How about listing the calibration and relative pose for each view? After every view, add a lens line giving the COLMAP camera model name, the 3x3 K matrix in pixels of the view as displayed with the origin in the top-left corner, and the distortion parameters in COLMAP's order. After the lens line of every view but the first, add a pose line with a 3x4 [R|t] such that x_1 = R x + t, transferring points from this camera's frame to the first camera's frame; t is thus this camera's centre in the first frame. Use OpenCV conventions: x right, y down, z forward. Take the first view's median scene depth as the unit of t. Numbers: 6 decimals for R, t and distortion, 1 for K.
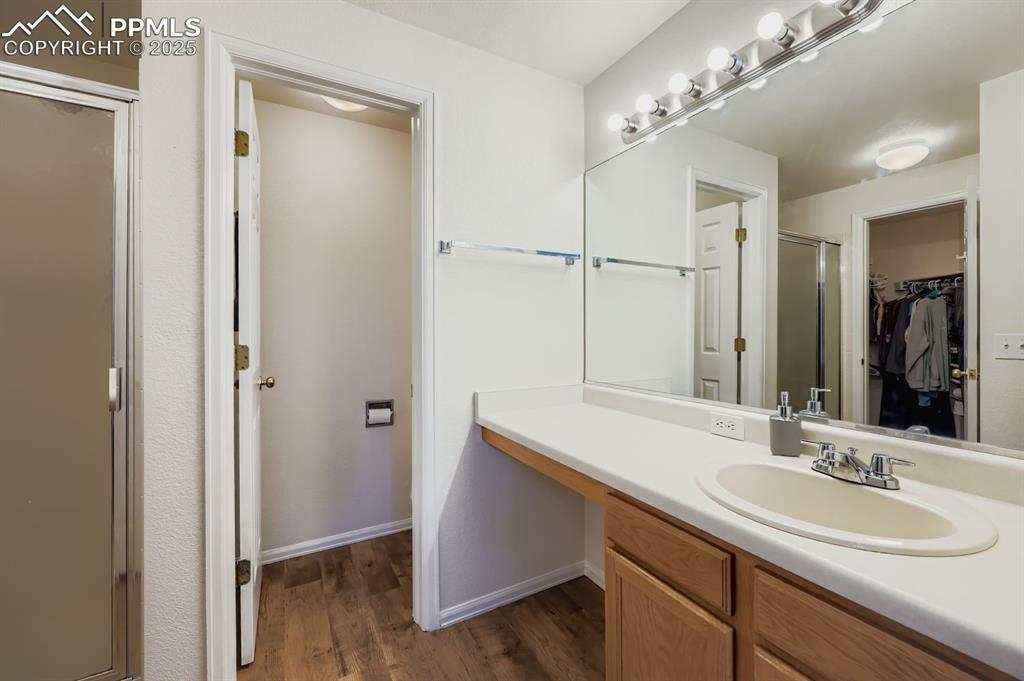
lens RADIAL K [[419.9, 0, 516.8], [0, 419.9, 332.4], [0, 0, 1]] dist [-0.001415, 0.000161]
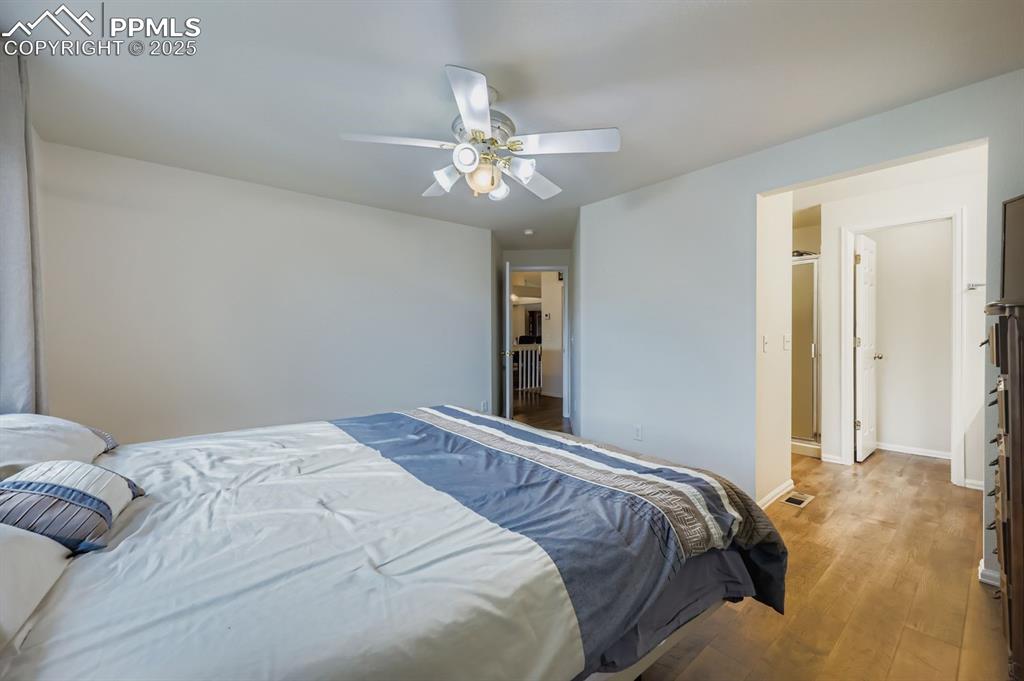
lens RADIAL K [[419.9, 0, 516.8], [0, 419.9, 332.4], [0, 0, 1]] dist [-0.001415, 0.000161]
pose [[0.192332, 0.002022, -0.981328, 1.472152], [-0.001981, 0.999997, 0.001672, -0.001152], [0.981328, 0.001623, 0.192335, -1.547623]]
